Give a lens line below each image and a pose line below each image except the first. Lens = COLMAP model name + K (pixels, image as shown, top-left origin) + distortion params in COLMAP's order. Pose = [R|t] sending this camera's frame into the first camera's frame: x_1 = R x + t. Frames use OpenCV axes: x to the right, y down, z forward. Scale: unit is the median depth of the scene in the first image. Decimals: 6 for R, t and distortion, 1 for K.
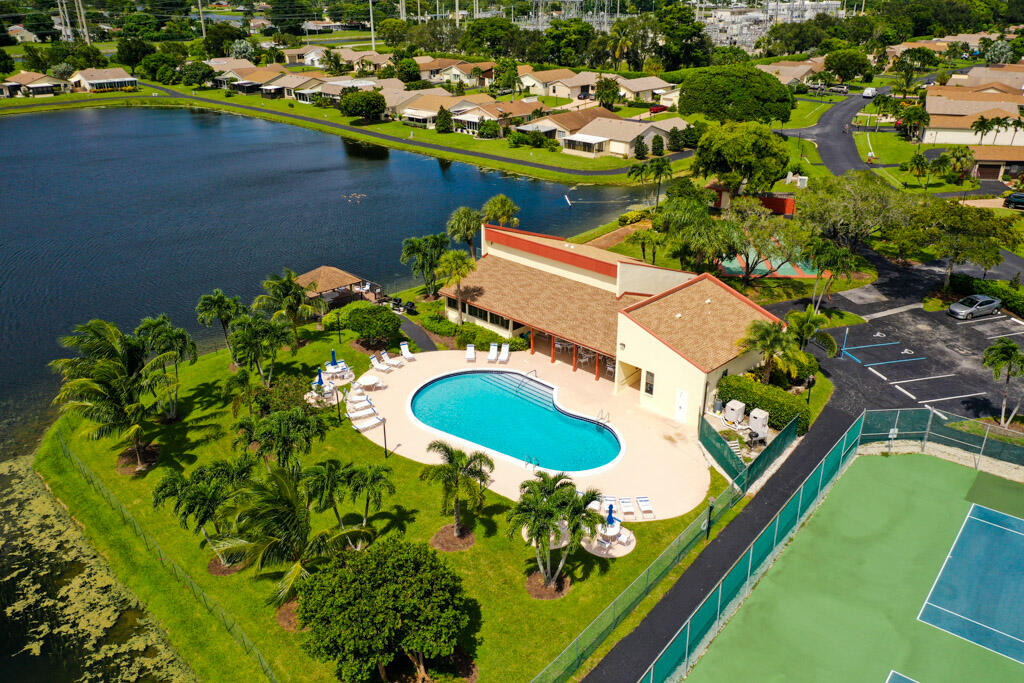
lens RADIAL K [[802.3, 0, 512.0], [0, 802.3, 341.5], [0, 0, 1]] dist [0.023334, 0.003001]
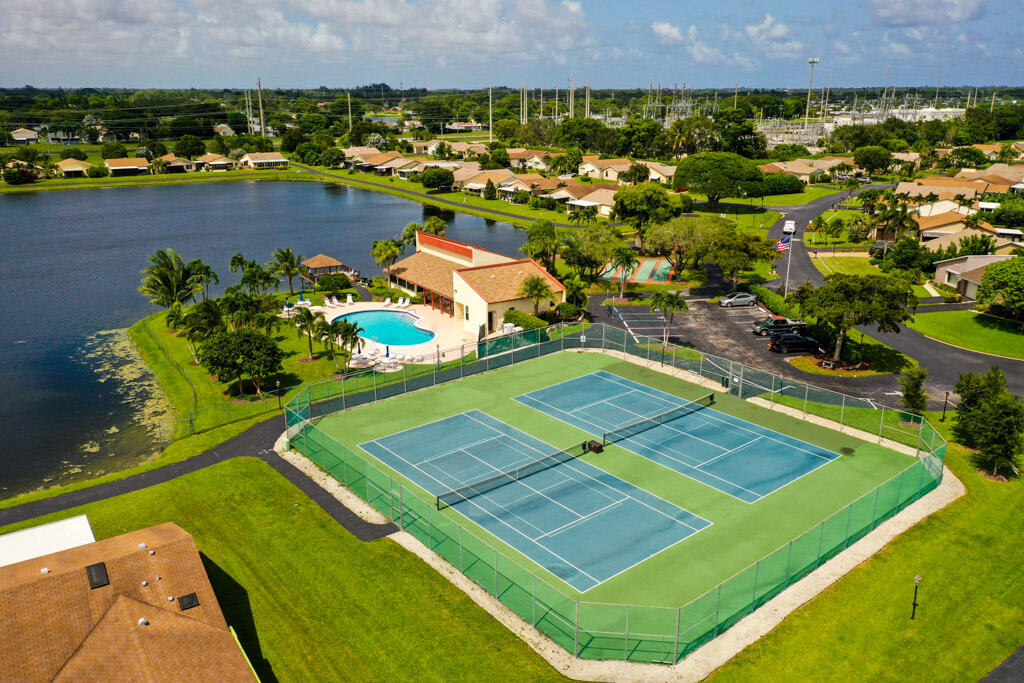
lens RADIAL K [[802.3, 0, 512.0], [0, 802.3, 341.5], [0, 0, 1]] dist [0.023334, 0.003001]
pose [[0.979676, 0.062421, -0.190627, 0.205635], [-0.084490, 0.990343, -0.109921, 0.100520], [0.181924, 0.123793, 0.975489, -0.209828]]
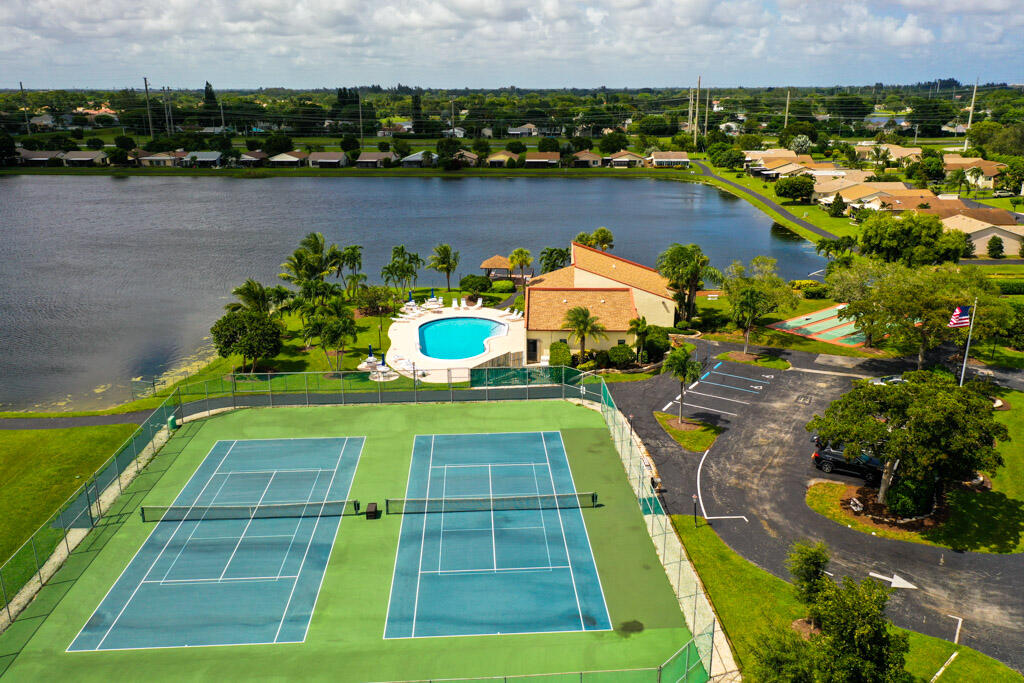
lens RADIAL K [[801.5, 0, 512.0], [0, 801.5, 341.5], [0, 0, 1]] dist [0.010348, 0.004861]
pose [[0.665118, 0.223716, -0.712439, 0.432600], [-0.303052, 0.952835, 0.016281, 0.015414], [0.682479, 0.205077, 0.701545, -0.023594]]
